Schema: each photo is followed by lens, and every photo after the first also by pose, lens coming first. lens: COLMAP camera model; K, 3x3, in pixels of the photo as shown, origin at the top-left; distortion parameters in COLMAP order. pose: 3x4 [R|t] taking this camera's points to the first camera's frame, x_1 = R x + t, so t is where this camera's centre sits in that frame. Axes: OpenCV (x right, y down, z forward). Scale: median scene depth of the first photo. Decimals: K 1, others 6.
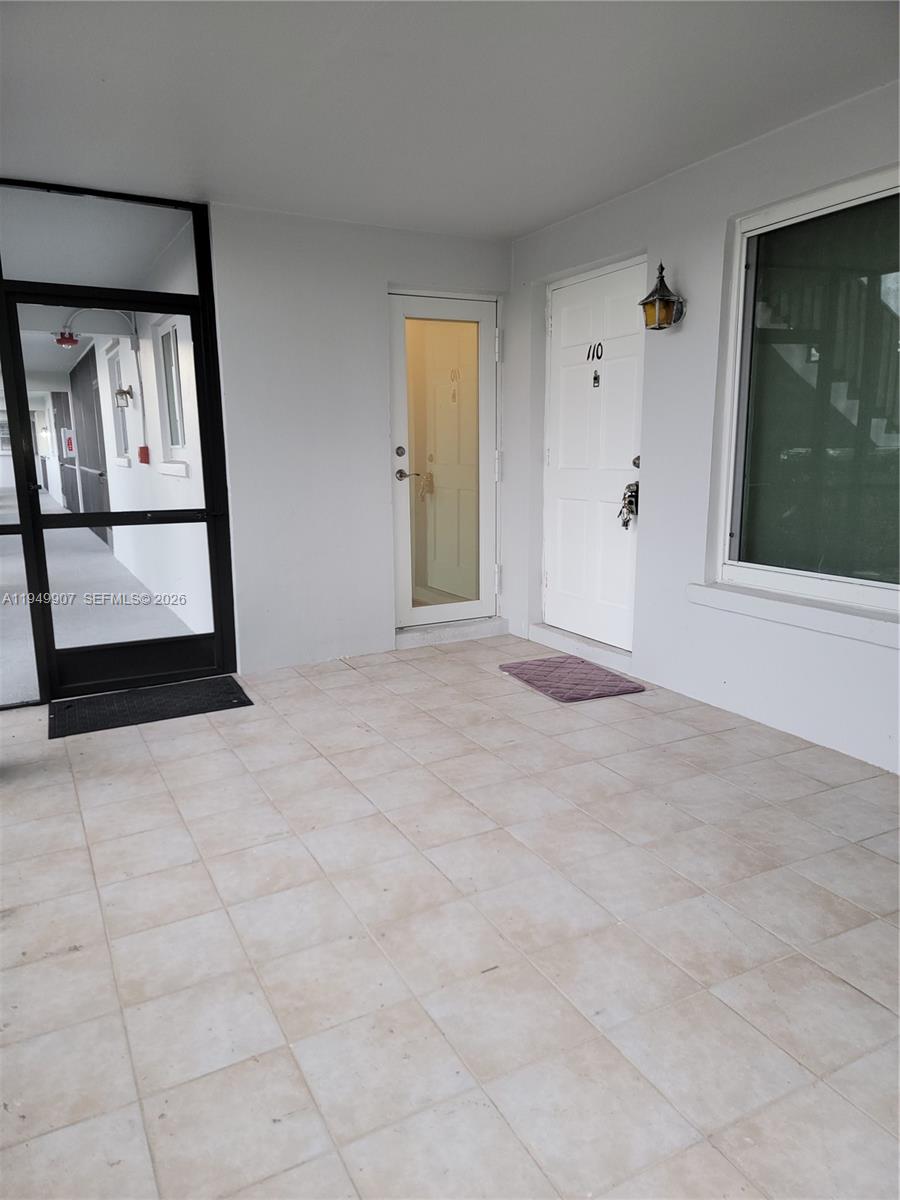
lens RADIAL K [[817.7, 0, 444.8], [0, 817.7, 590.3], [0, 0, 1]] dist [0.091899, -0.072501]
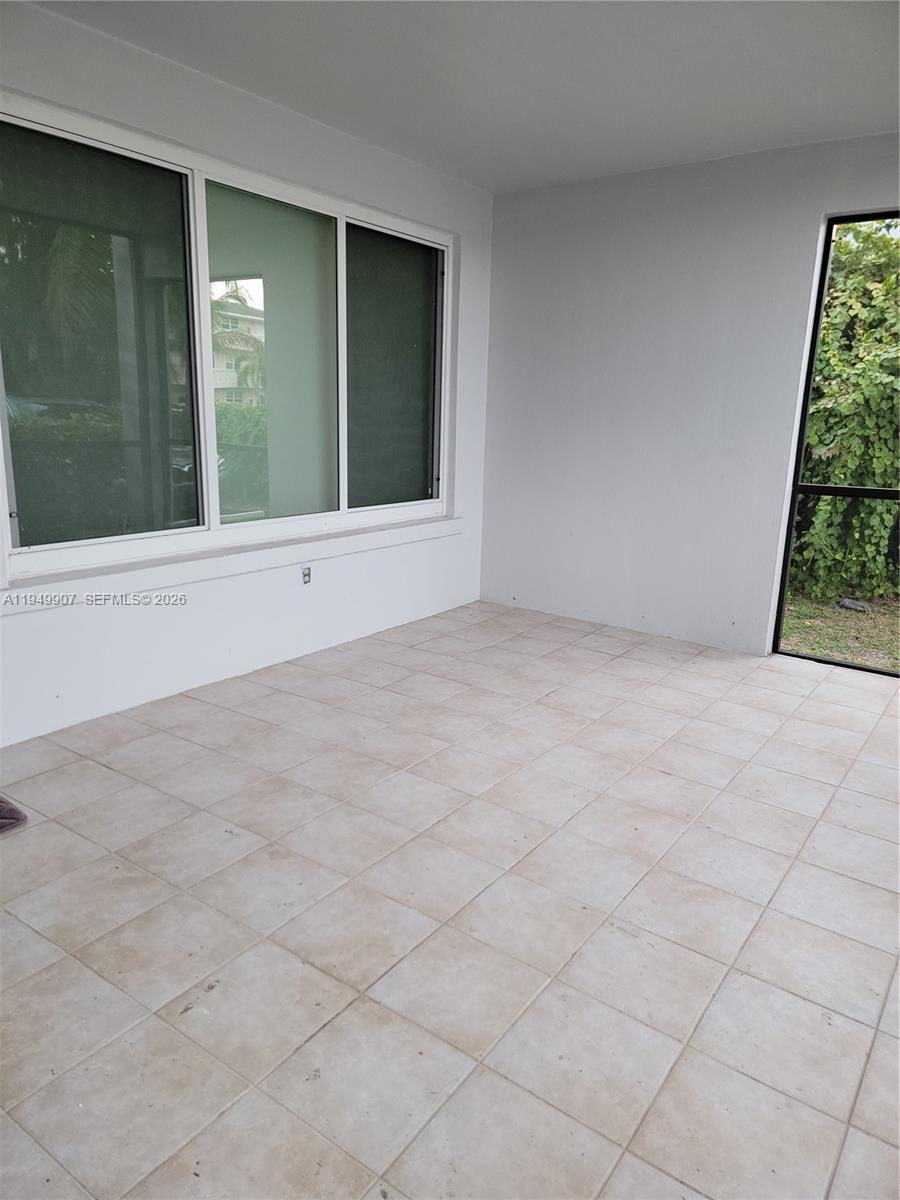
lens RADIAL K [[817.7, 0, 444.8], [0, 817.7, 590.3], [0, 0, 1]] dist [0.091899, -0.072501]
pose [[-0.447415, -0.194073, 0.873015, -0.569039], [0.136779, 0.949837, 0.281250, -0.179460], [-0.883805, 0.245246, -0.398426, 1.072926]]
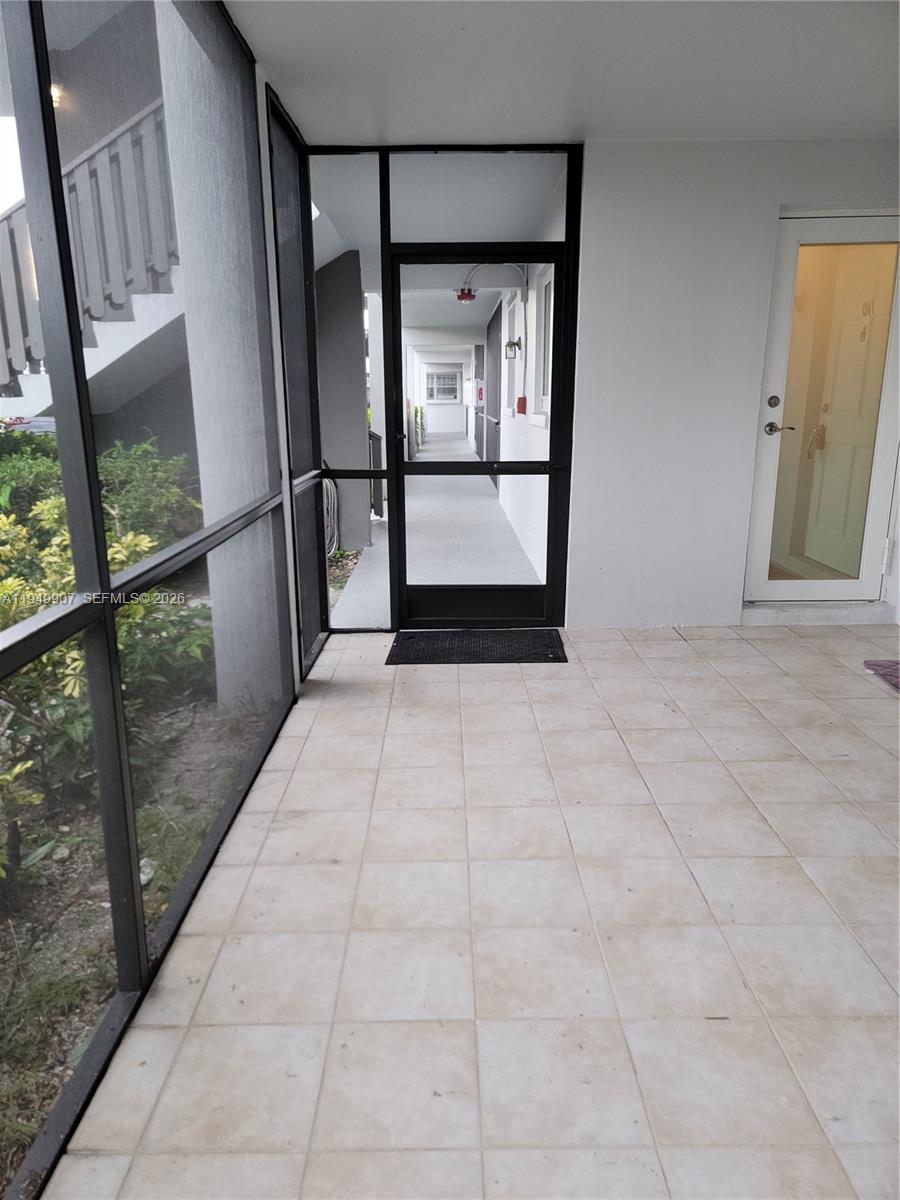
lens RADIAL K [[817.7, 0, 444.8], [0, 817.7, 590.3], [0, 0, 1]] dist [0.091899, -0.072501]
pose [[0.885216, 0.111792, -0.451547, 0.085683], [-0.084232, 0.993169, 0.080754, -0.016841], [0.457490, -0.033450, 0.888585, 0.069116]]
